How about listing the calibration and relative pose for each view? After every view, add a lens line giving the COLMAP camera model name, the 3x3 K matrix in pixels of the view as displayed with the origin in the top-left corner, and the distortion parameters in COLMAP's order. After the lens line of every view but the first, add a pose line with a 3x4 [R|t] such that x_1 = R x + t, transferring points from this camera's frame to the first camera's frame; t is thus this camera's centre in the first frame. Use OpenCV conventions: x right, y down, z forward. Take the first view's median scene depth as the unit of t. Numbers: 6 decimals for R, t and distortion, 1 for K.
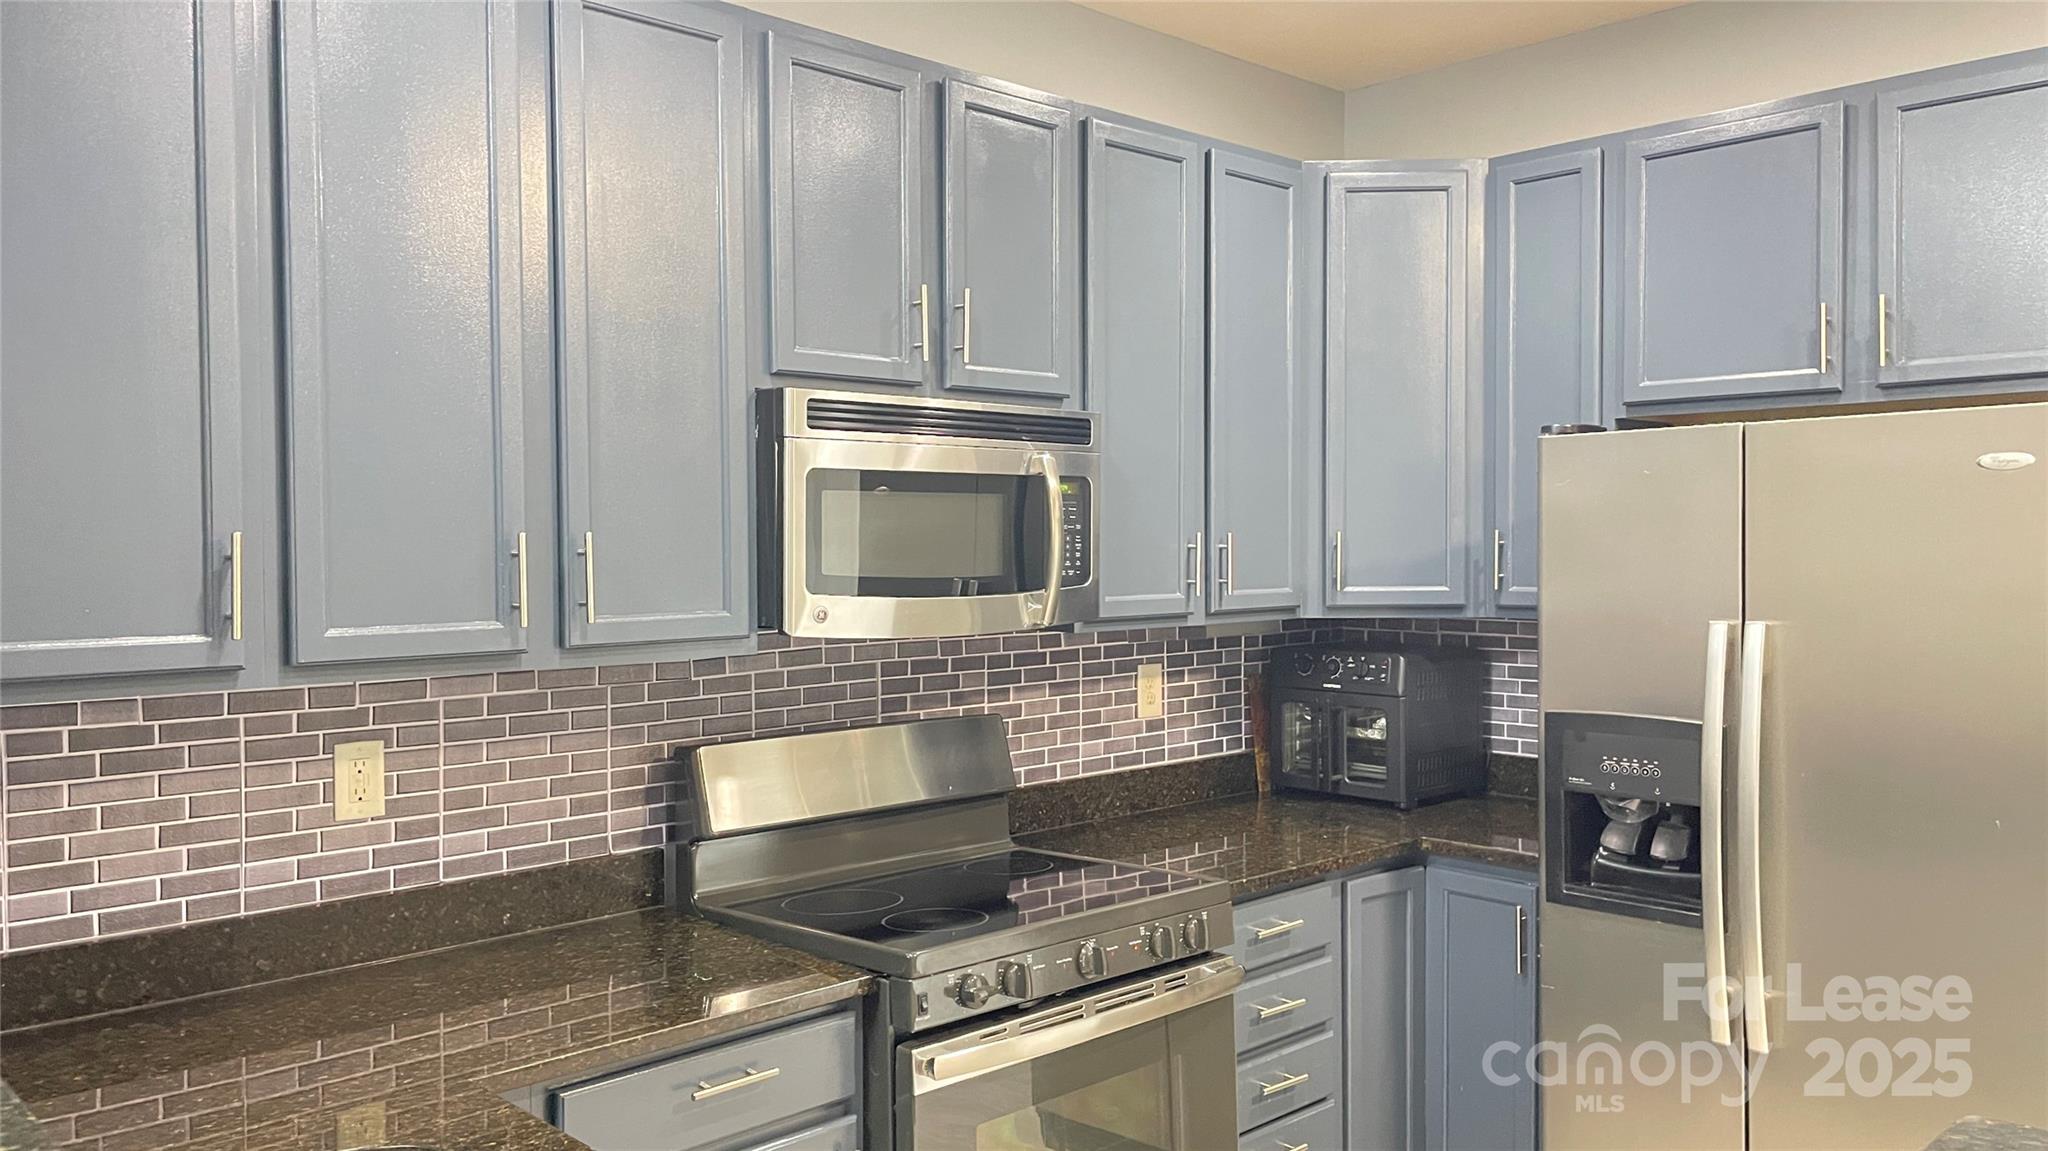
lens RADIAL K [[1527.9, 0, 1027.0], [0, 1527.9, 560.8], [0, 0, 1]] dist [0.004937, -0.015240]
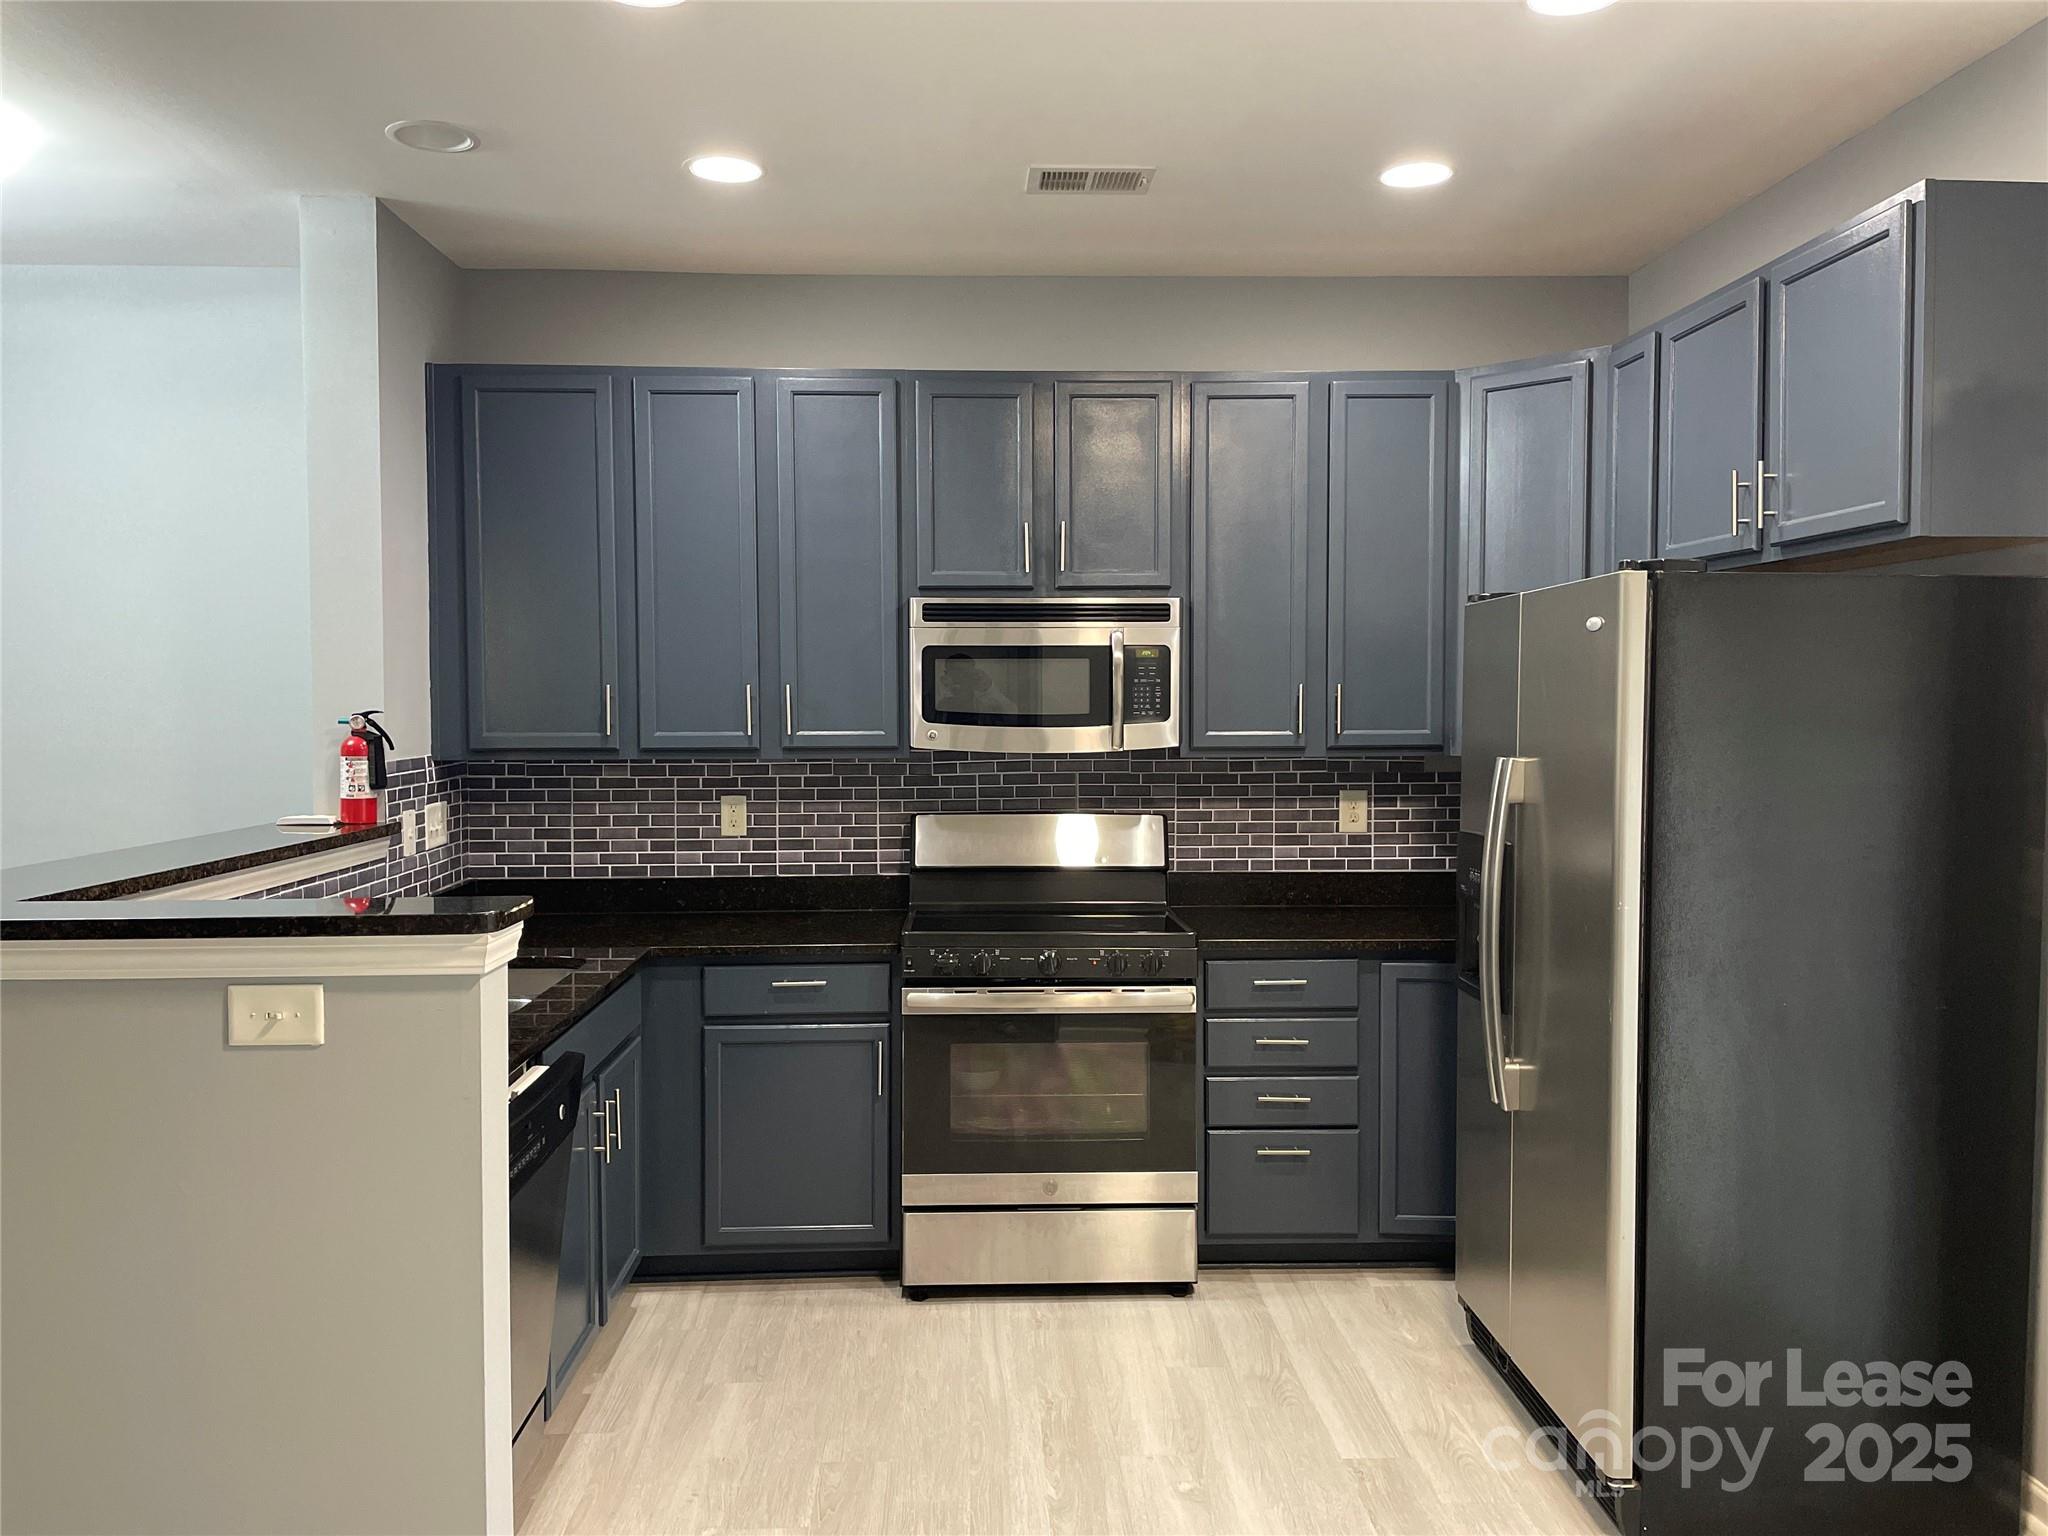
lens RADIAL K [[1573.6, 0, 1020.5], [0, 1573.6, 774.9], [0, 0, 1]] dist [-0.000555, -0.000391]
pose [[0.742090, 0.037660, -0.669242, 0.959006], [-0.011947, 0.999005, 0.042969, 0.004147], [0.670194, -0.023891, 0.741801, -0.176516]]
